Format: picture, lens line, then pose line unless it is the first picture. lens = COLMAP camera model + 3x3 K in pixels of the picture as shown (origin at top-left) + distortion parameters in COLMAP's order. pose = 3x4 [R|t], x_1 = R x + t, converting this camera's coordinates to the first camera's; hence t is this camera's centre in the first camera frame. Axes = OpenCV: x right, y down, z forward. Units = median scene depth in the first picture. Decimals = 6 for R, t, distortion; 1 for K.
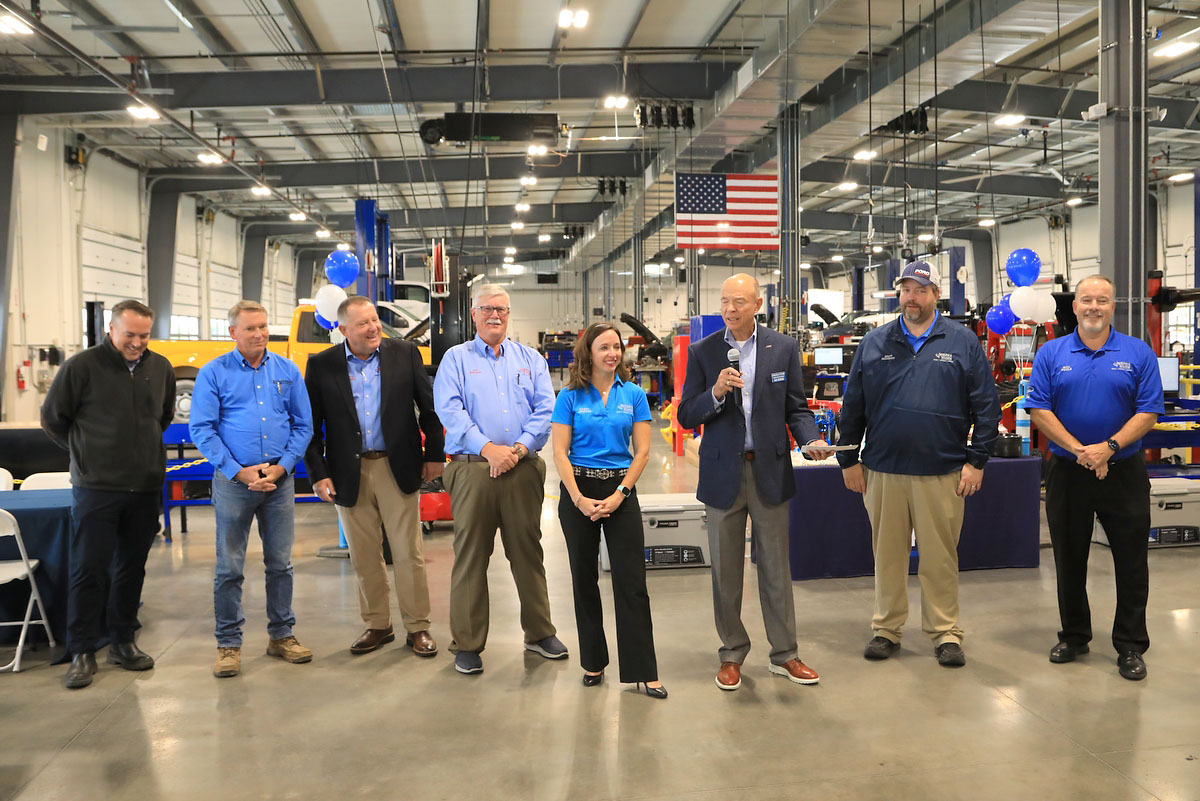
lens RADIAL K [[984.1, 0, 600.0], [0, 984.1, 400.5], [0, 0, 1]] dist [-0.055792, 0.000902]
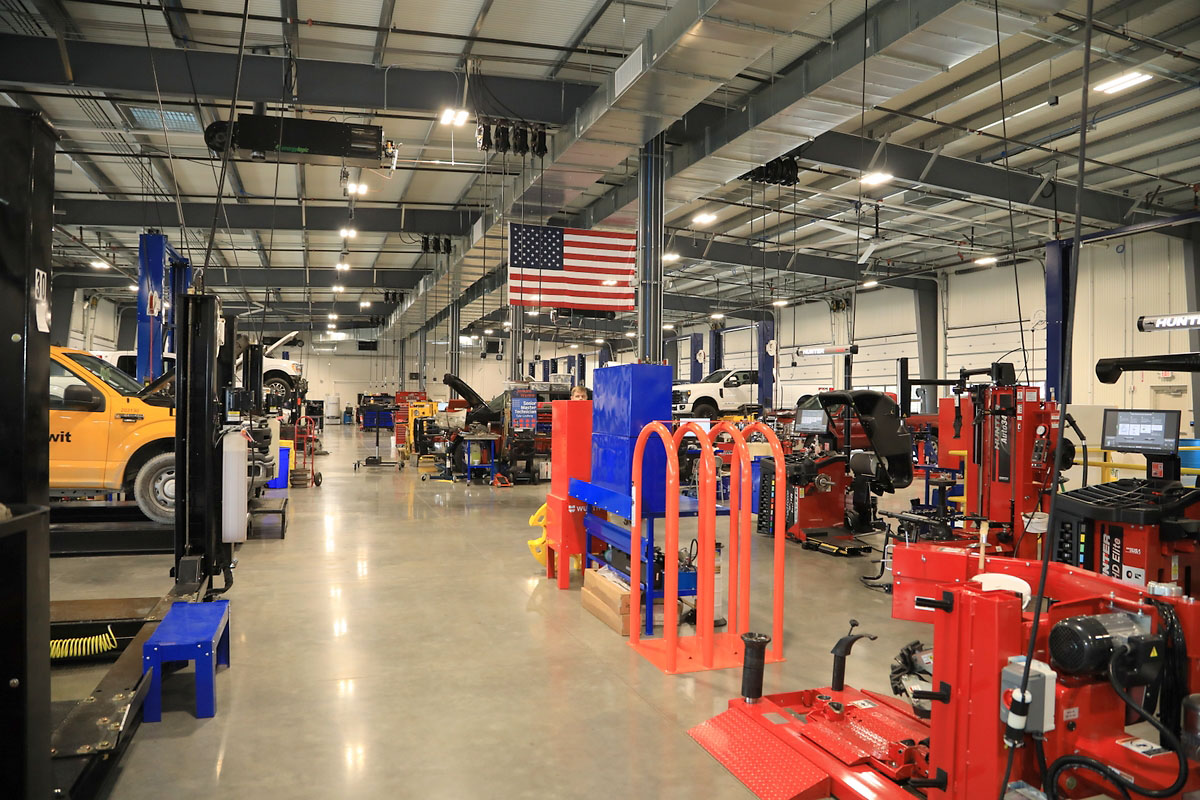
lens RADIAL K [[801.2, 0, 577.4], [0, 801.2, 406.7], [0, 0, 1]] dist [-0.138865, 0.090585]
pose [[0.978819, 0.020564, 0.203691, -0.007833], [-0.008767, 0.998240, -0.058650, -0.014030], [-0.204538, 0.055622, 0.977277, 0.221204]]
